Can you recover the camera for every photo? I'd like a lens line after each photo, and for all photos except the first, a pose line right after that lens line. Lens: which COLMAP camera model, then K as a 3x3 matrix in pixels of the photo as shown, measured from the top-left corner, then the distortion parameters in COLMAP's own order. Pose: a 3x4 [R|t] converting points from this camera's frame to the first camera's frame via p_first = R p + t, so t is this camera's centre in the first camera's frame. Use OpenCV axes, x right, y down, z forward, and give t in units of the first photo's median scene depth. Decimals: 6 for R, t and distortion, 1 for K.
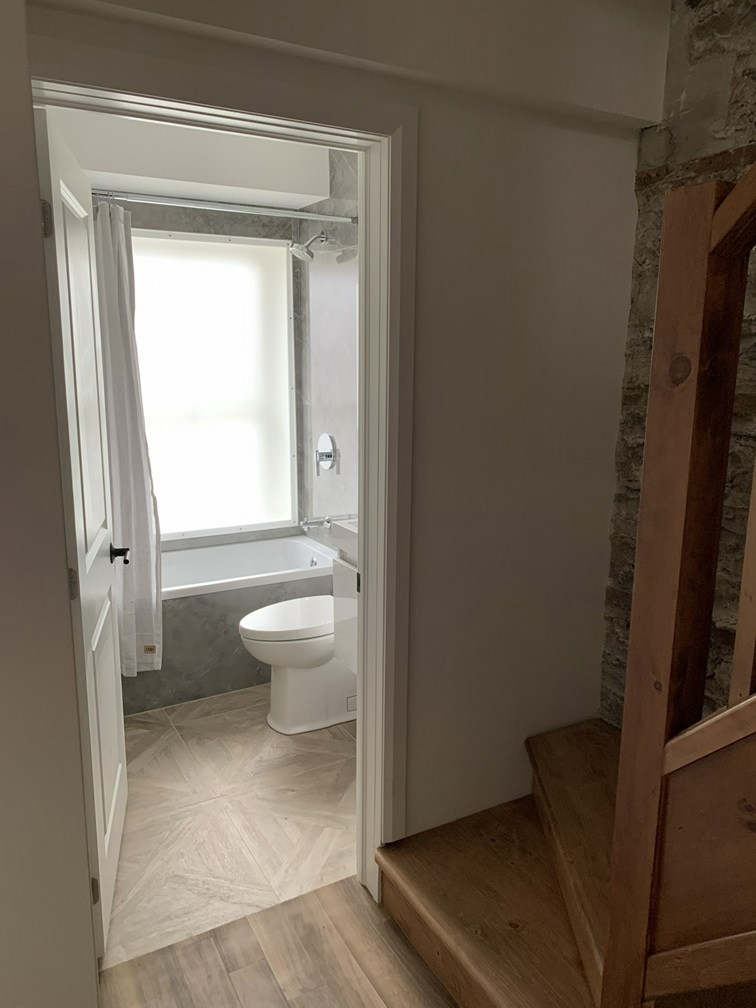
lens RADIAL K [[774.3, 0, 383.7], [0, 774.3, 498.7], [0, 0, 1]] dist [0.025084, -0.018095]
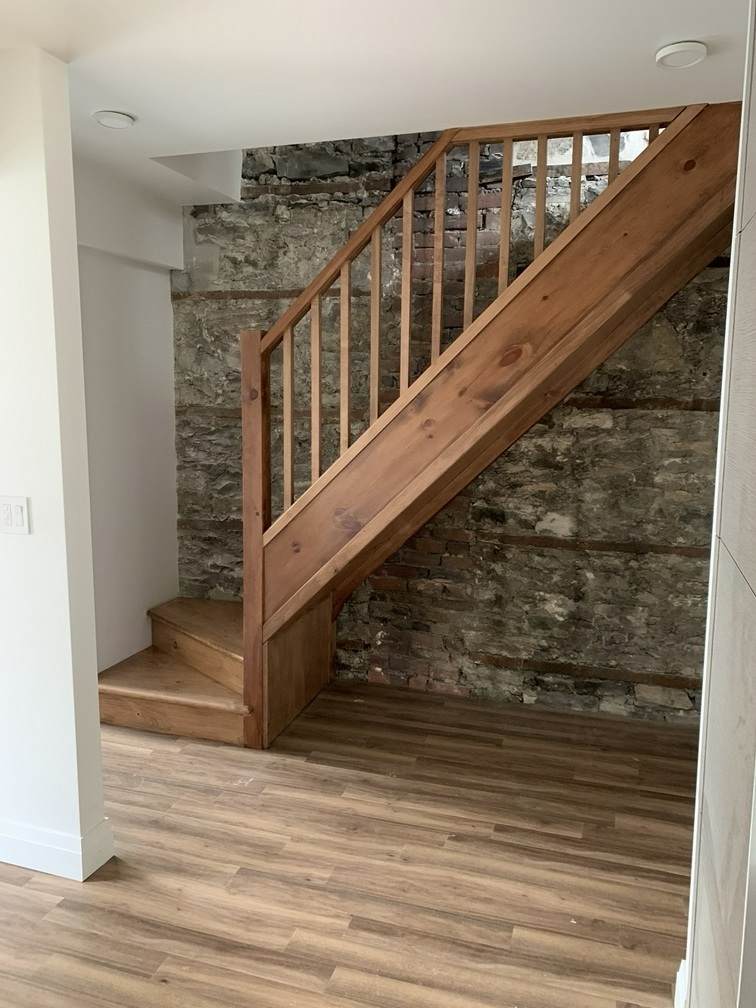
lens RADIAL K [[774.3, 0, 381.1], [0, 774.3, 501.6], [0, 0, 1]] dist [0.025084, -0.018095]
pose [[0.735111, -0.104409, 0.669858, -0.426898], [0.128065, 0.991667, 0.014028, 0.084241], [-0.665741, 0.075473, 0.742357, -0.481363]]
